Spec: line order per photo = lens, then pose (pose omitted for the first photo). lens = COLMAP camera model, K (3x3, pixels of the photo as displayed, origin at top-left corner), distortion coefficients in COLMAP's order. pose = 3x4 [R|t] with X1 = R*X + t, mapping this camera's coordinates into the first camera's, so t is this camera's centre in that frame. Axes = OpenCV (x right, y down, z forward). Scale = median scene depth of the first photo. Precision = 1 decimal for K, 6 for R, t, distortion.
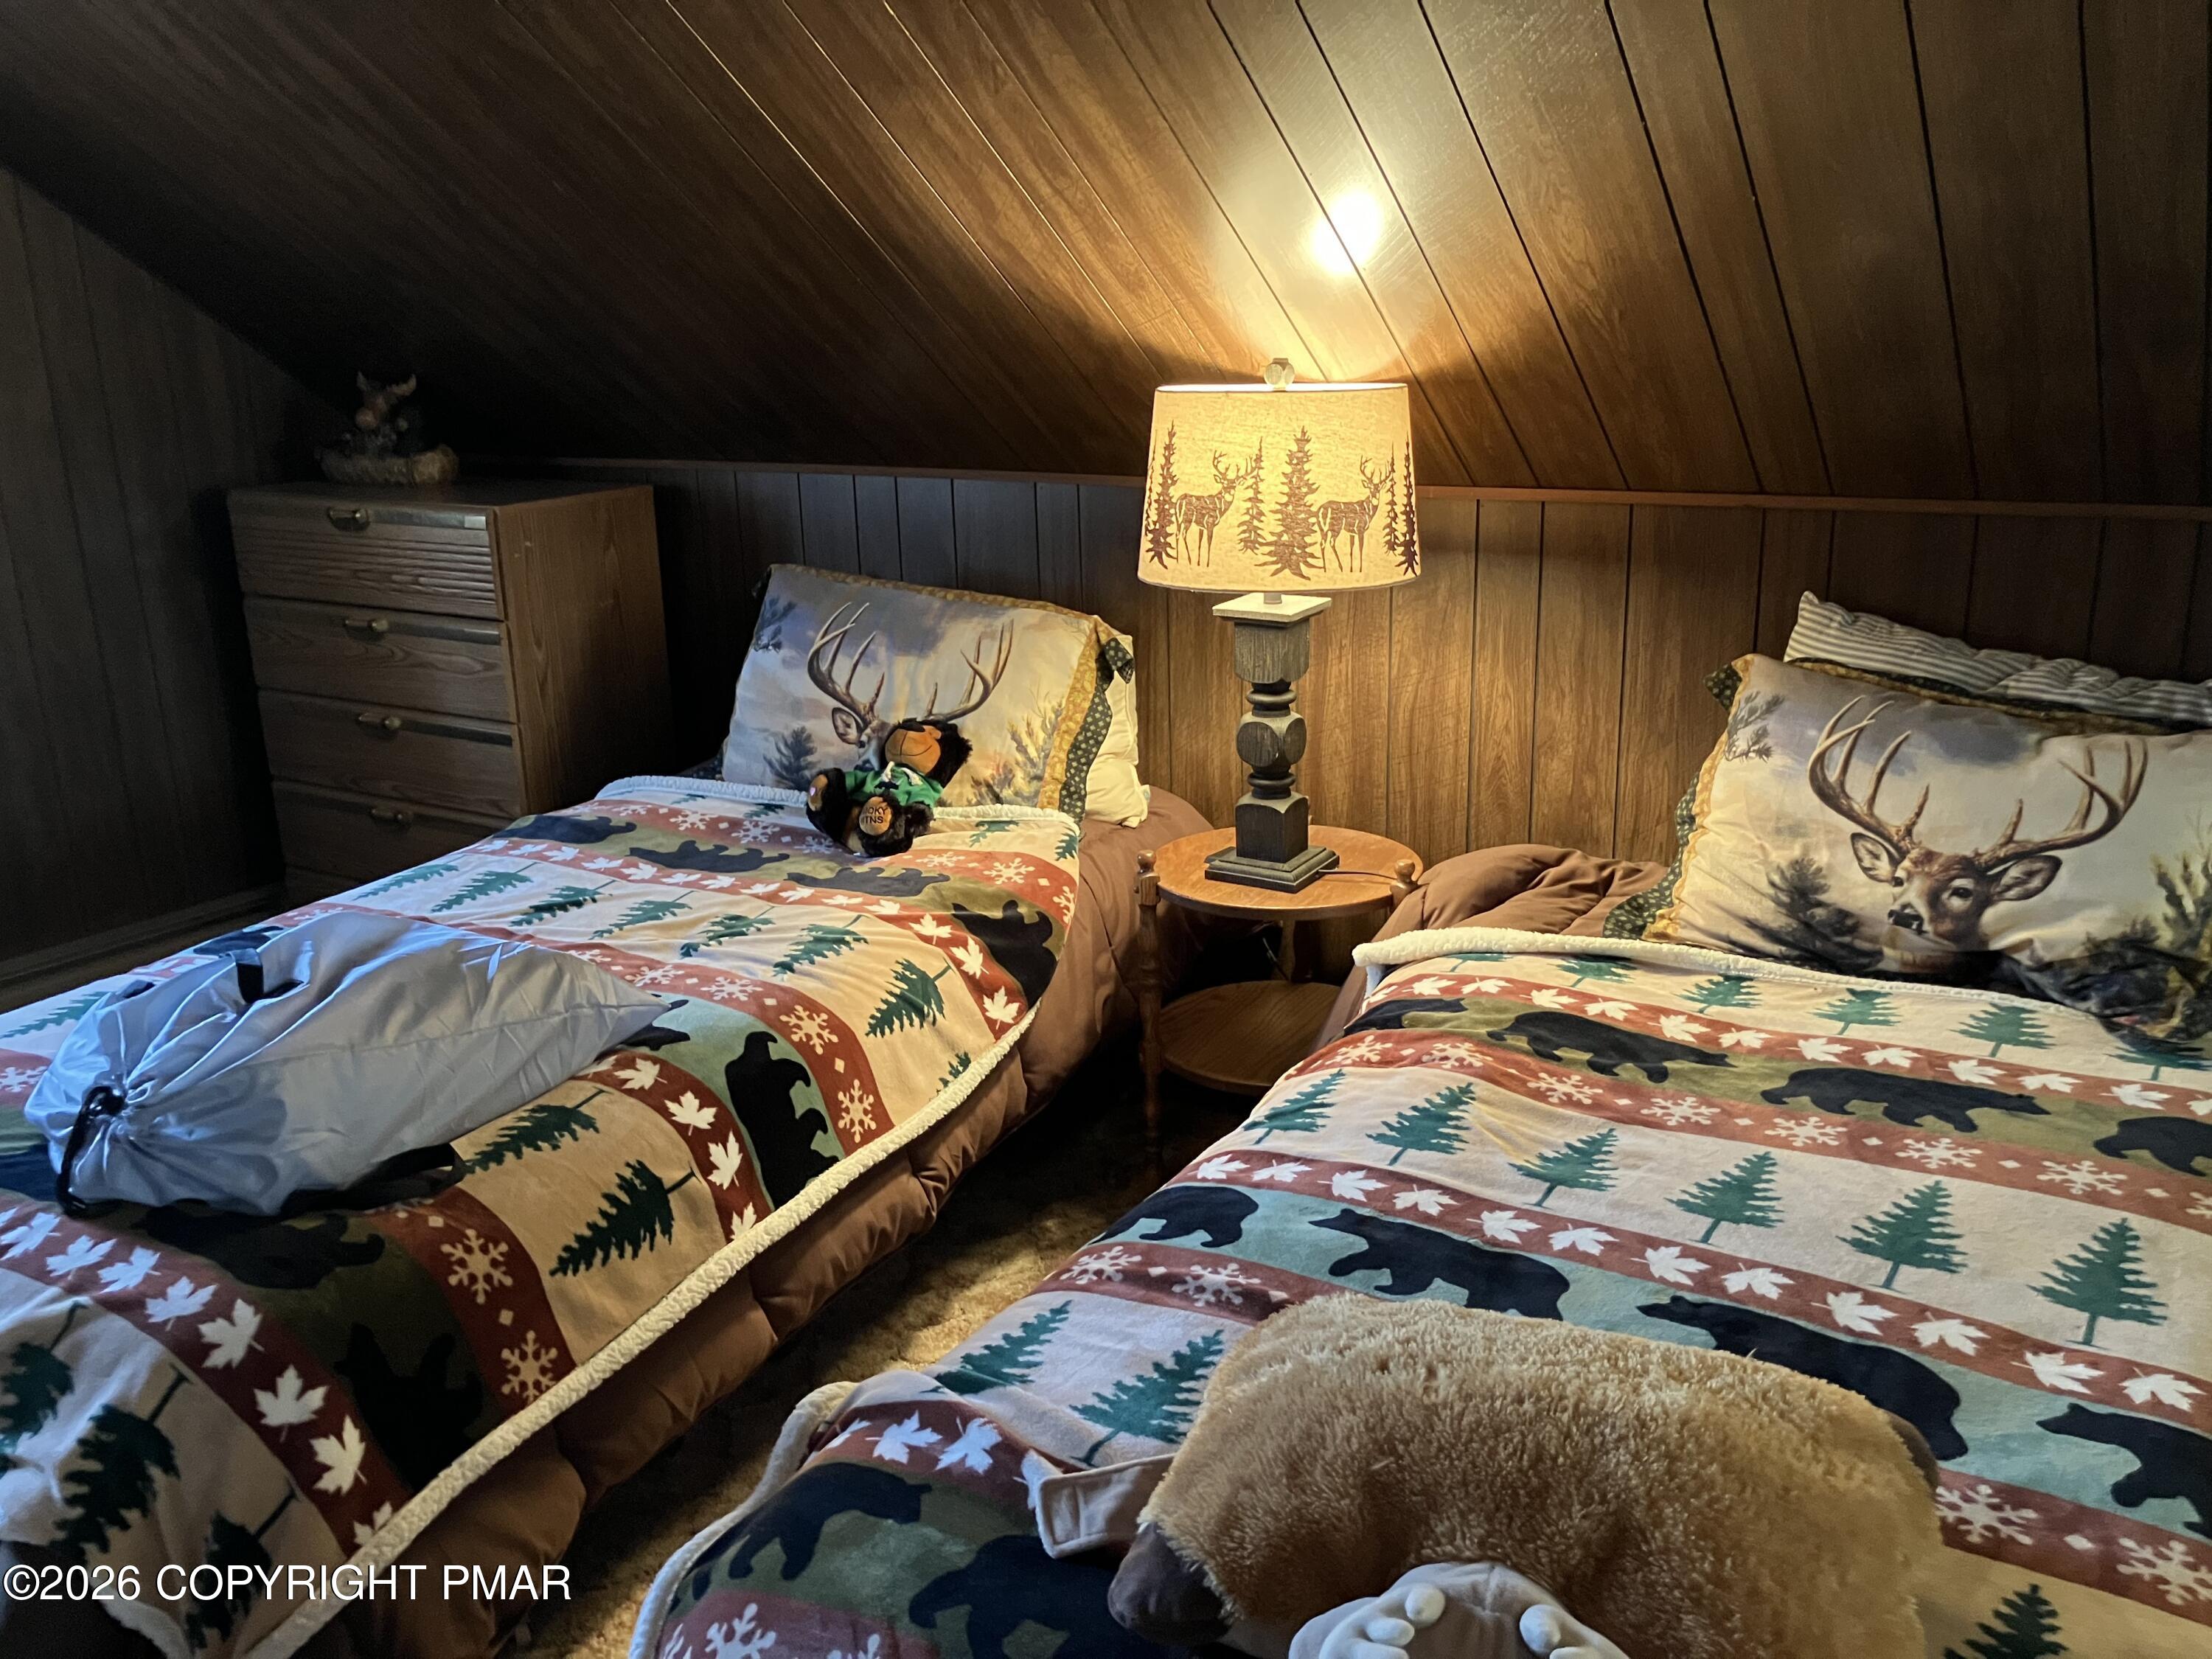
lens RADIAL K [[1798.1, 0, 1093.2], [0, 1798.1, 818.6], [0, 0, 1]] dist [0.037614, -0.049905]
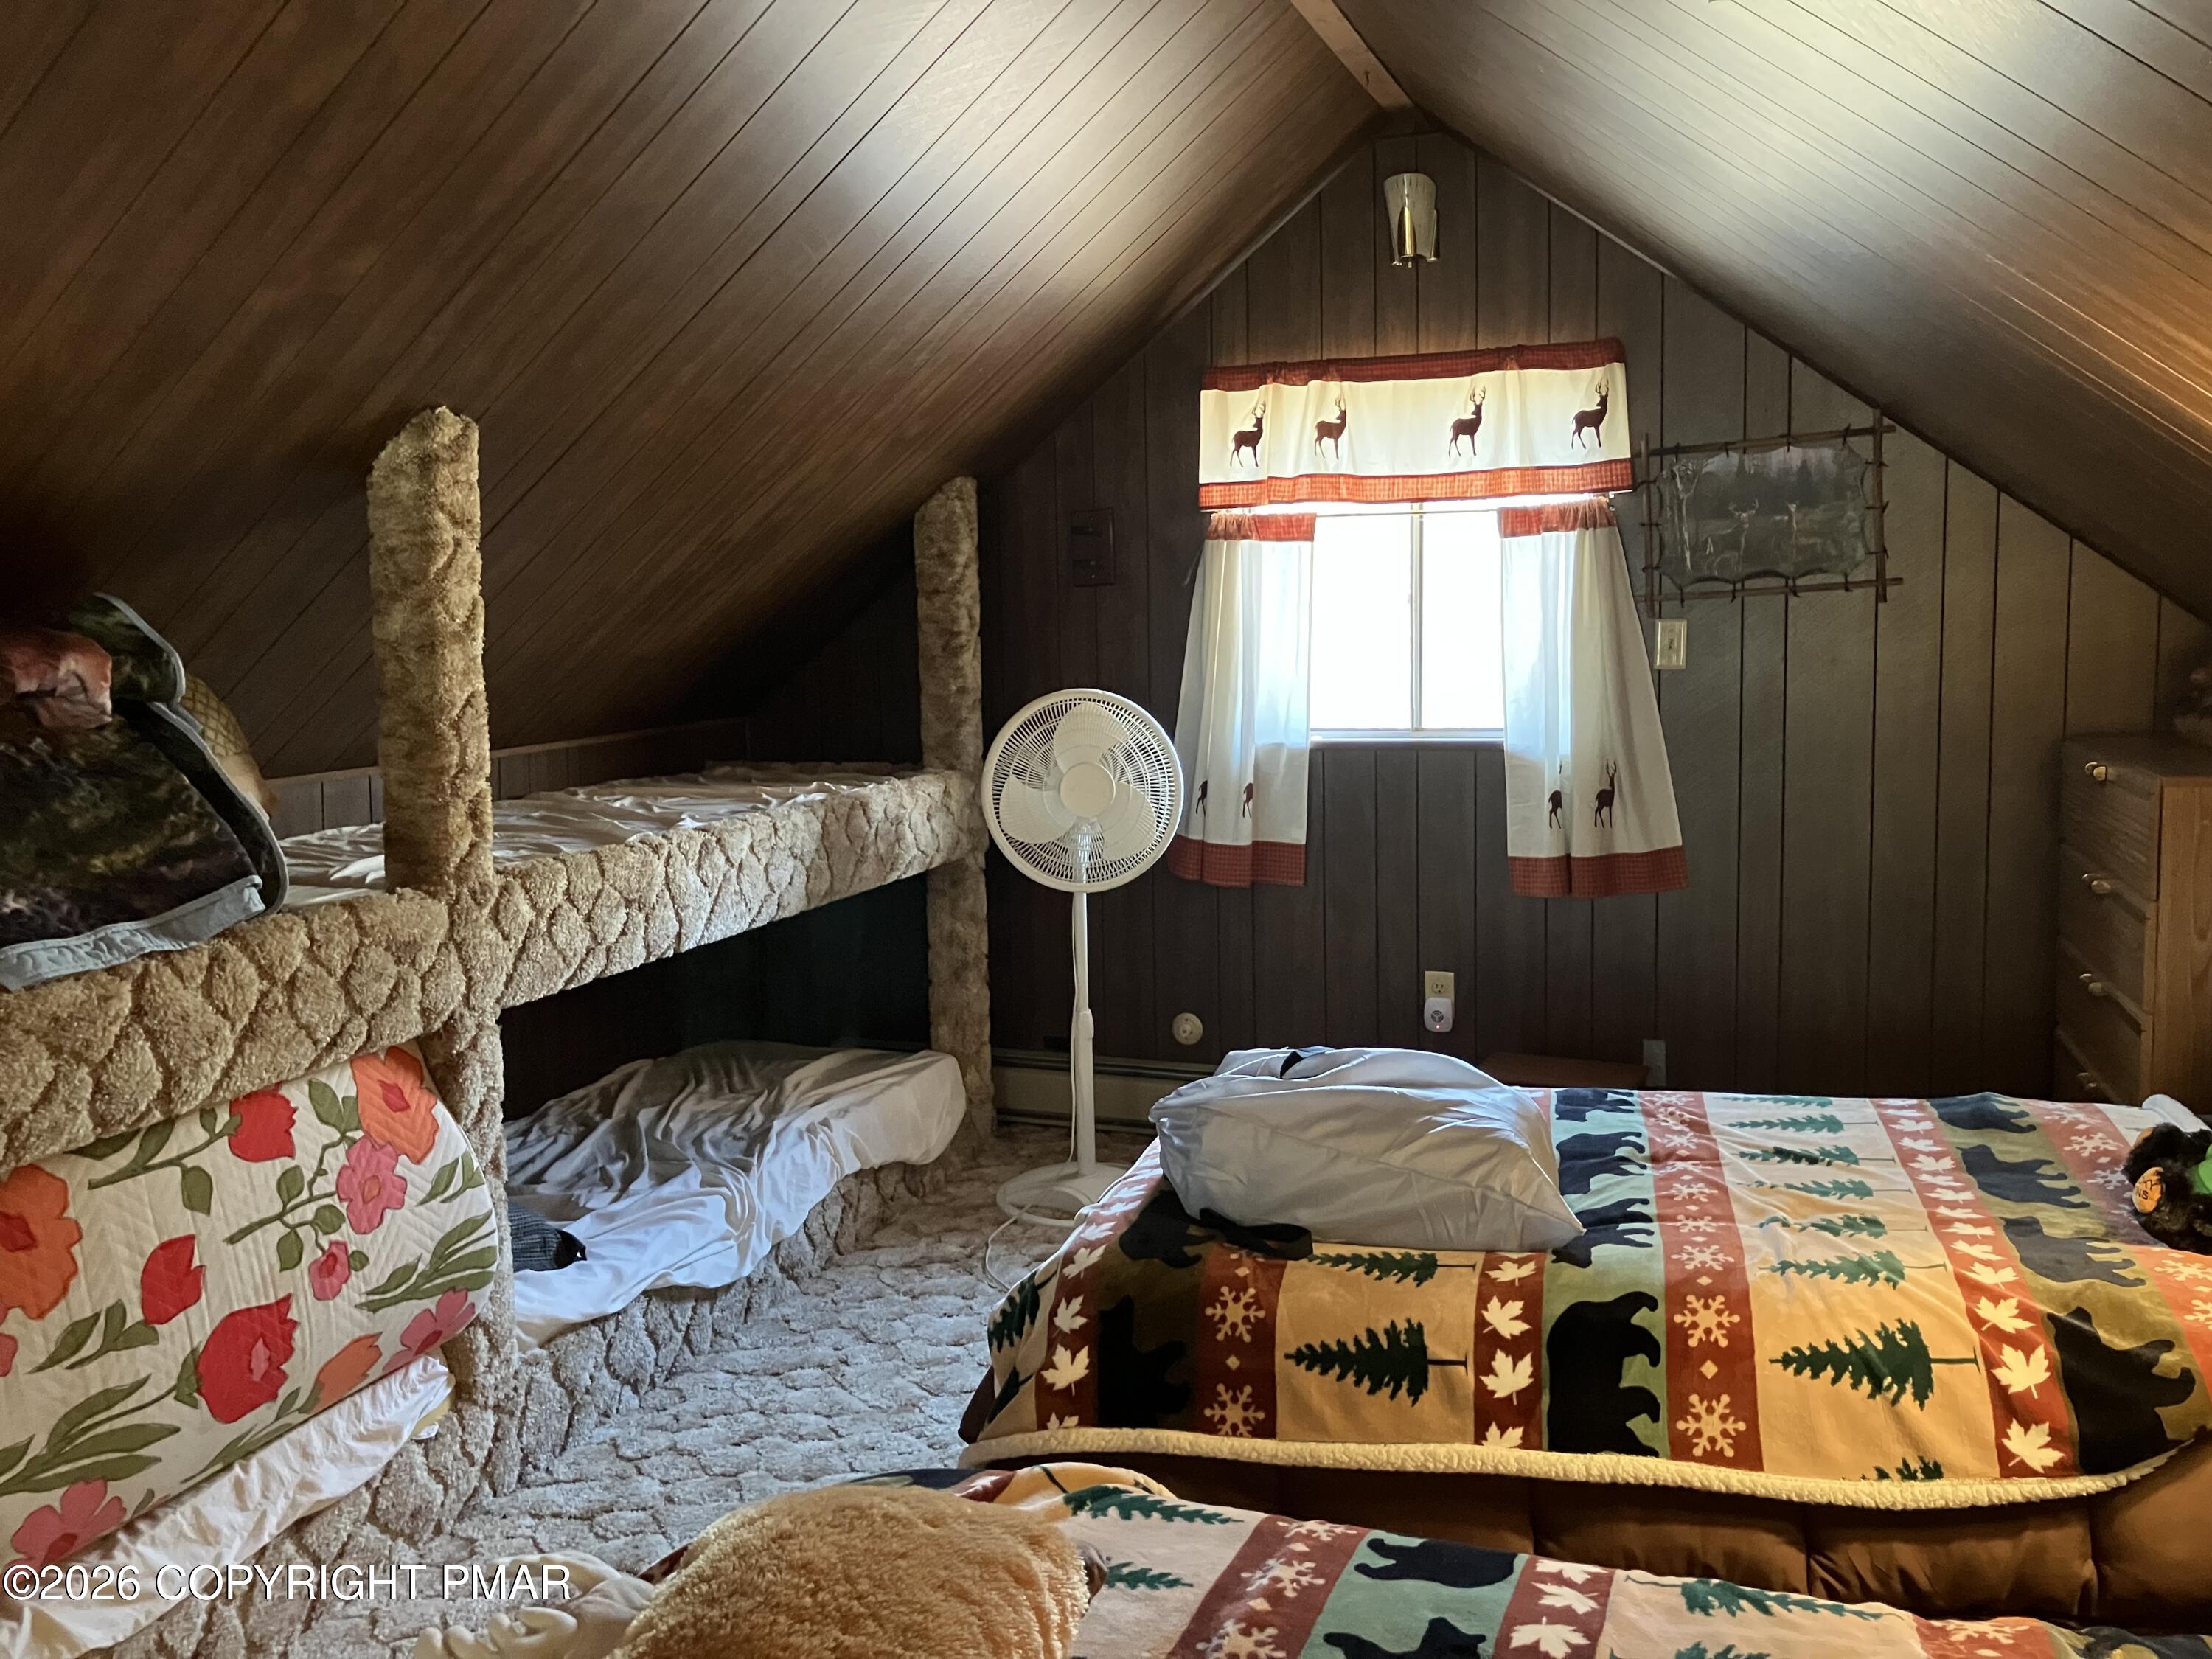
lens RADIAL K [[1798.1, 0, 1097.9], [0, 1798.1, 833.6], [0, 0, 1]] dist [0.037614, -0.049905]
pose [[0.237293, 0.146086, -0.960391, 0.657224], [-0.253908, 0.963588, 0.083837, -0.131216], [0.937669, 0.223957, 0.265745, 0.402133]]
